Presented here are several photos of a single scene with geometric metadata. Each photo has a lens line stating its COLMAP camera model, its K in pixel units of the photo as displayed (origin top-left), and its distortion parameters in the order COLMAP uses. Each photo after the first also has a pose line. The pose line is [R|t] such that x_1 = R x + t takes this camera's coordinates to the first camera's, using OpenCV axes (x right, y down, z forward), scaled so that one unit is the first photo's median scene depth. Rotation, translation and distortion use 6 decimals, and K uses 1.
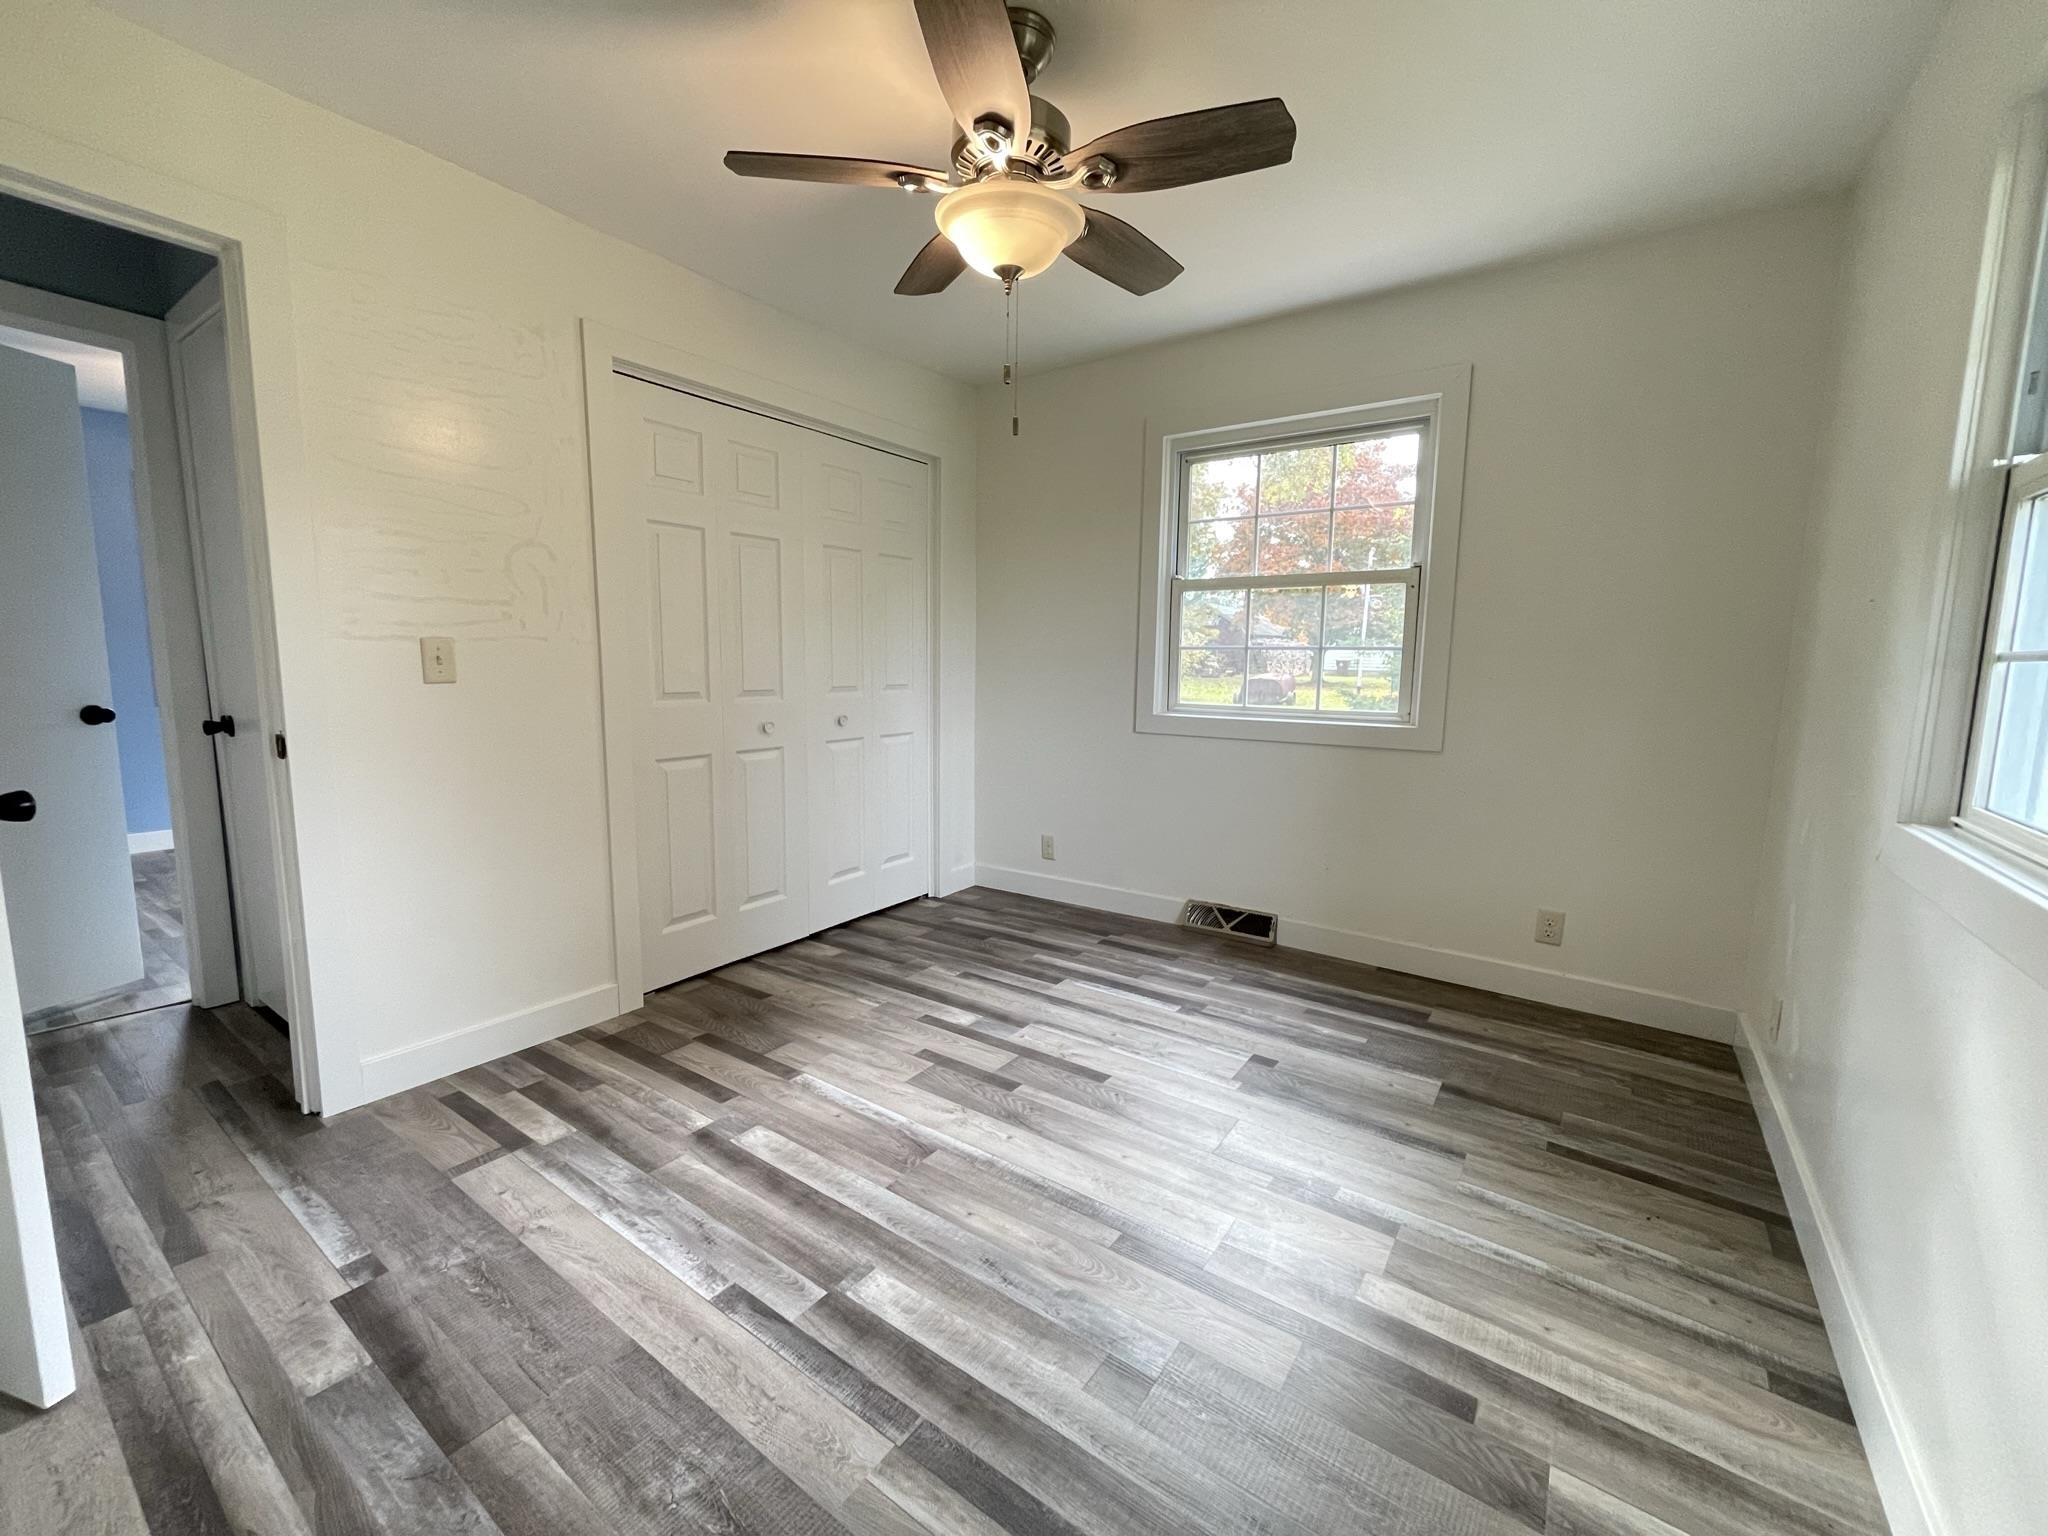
lens RADIAL K [[826.6, 0, 1017.8], [0, 826.6, 763.4], [0, 0, 1]] dist [0.001613, 0.000556]
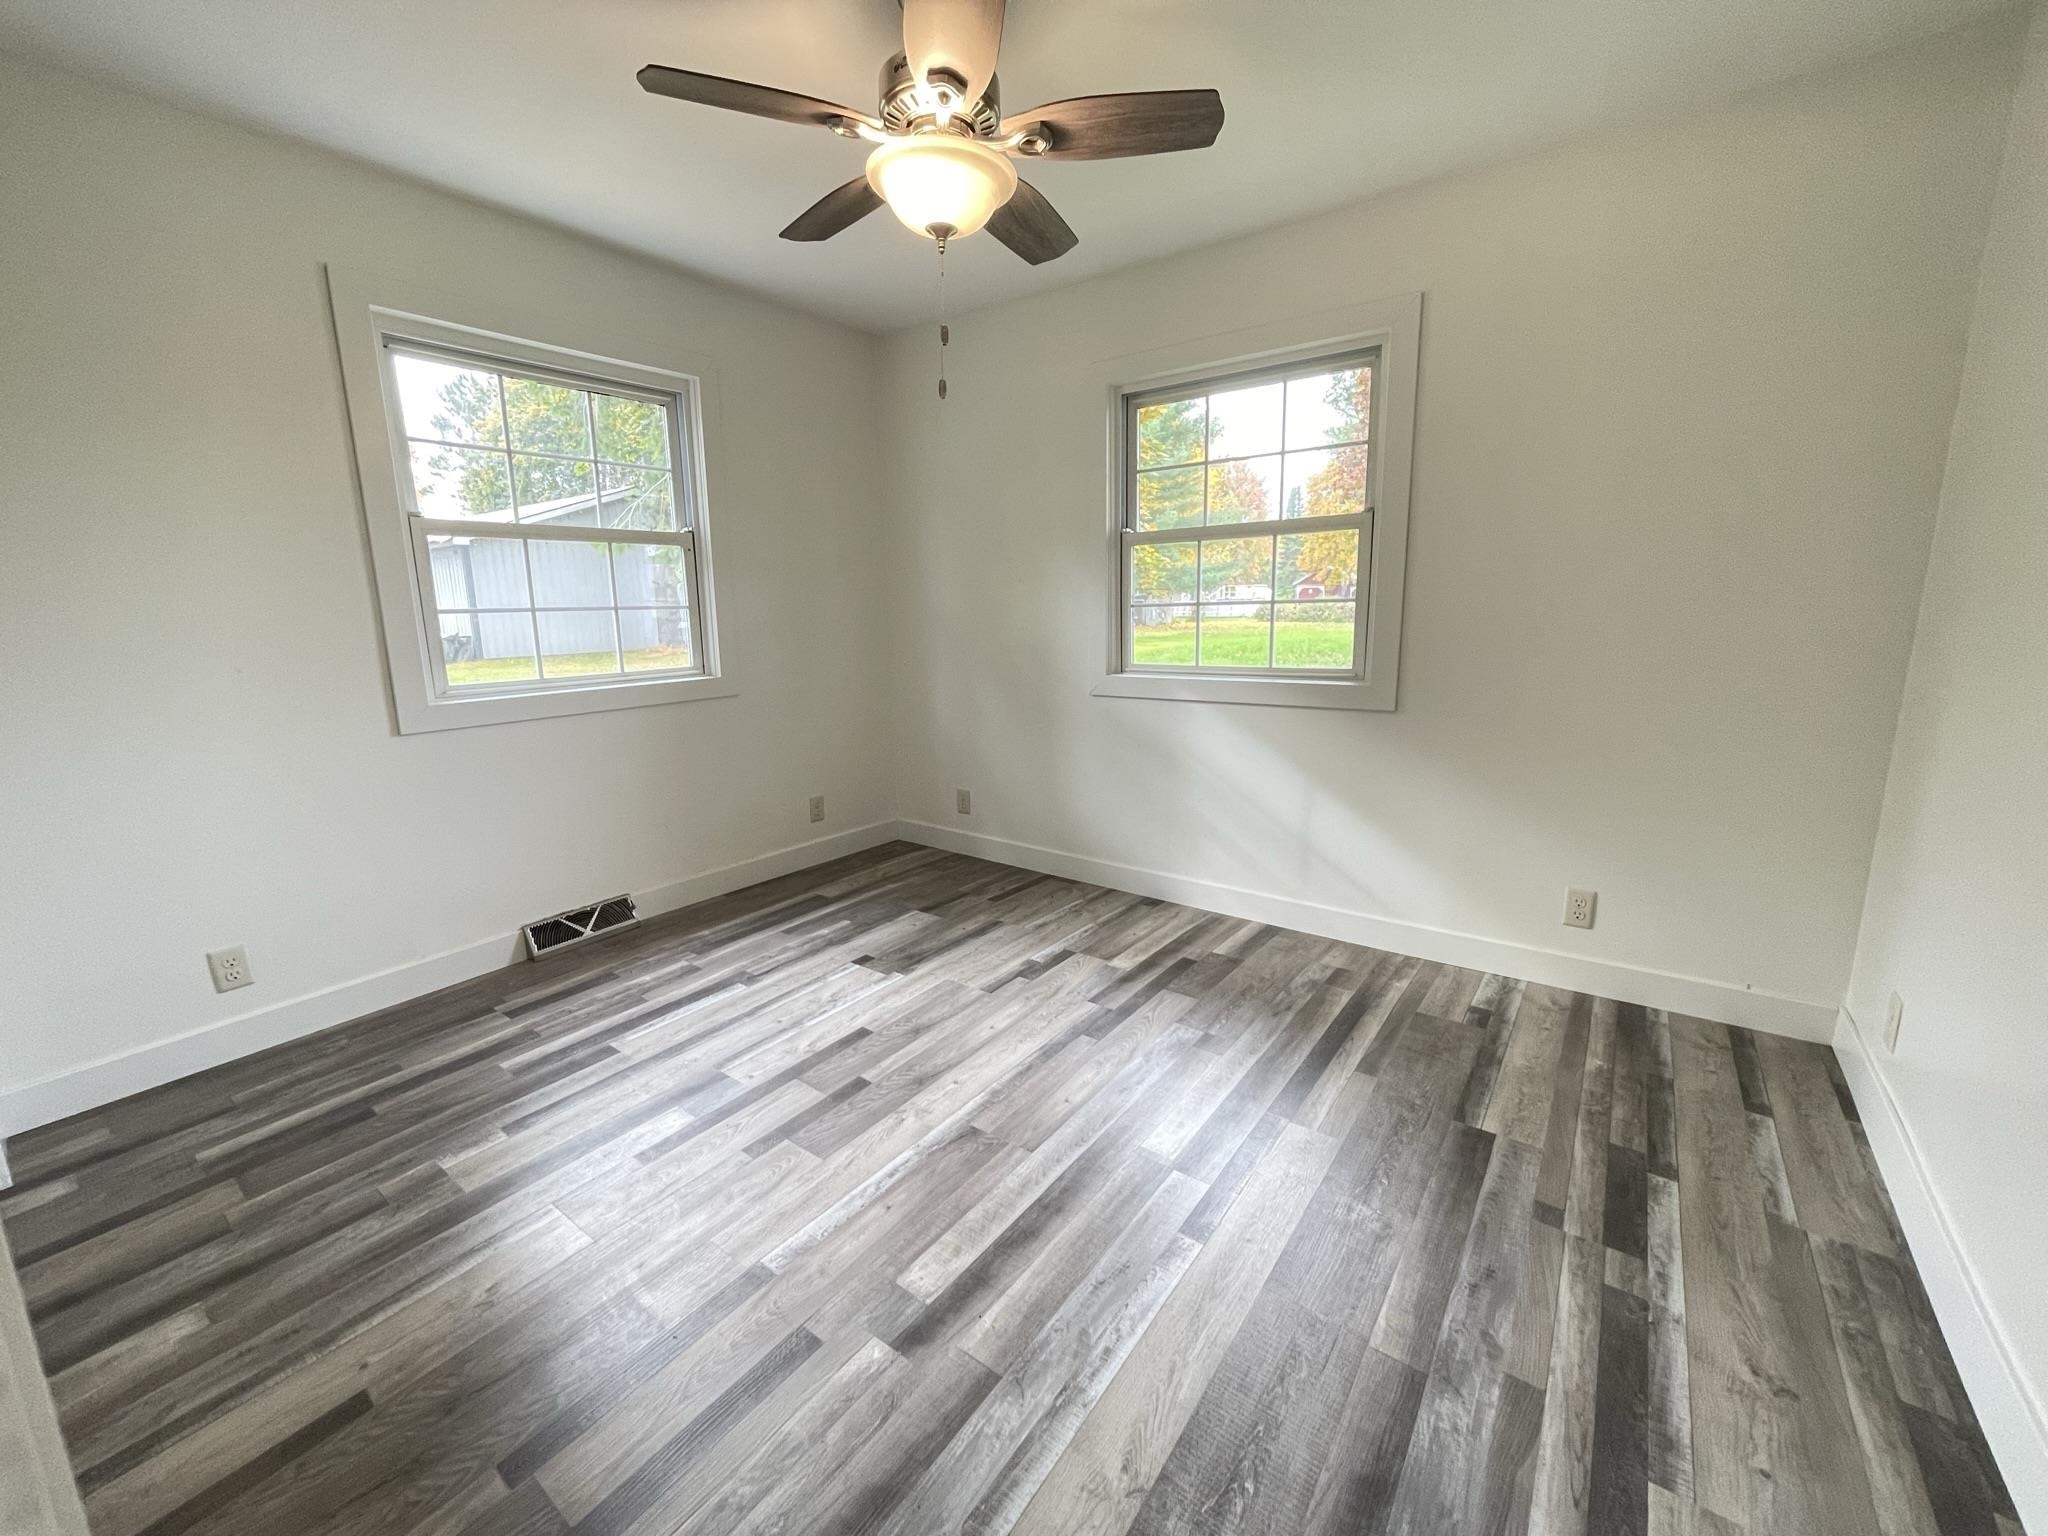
lens RADIAL K [[826.6, 0, 1017.8], [0, 826.6, 763.4], [0, 0, 1]] dist [0.001613, 0.000556]
pose [[0.024022, -0.201221, 0.979251, -0.794238], [0.149017, 0.969312, 0.195523, -0.110339], [-0.988543, 0.141228, 0.053270, 0.676345]]
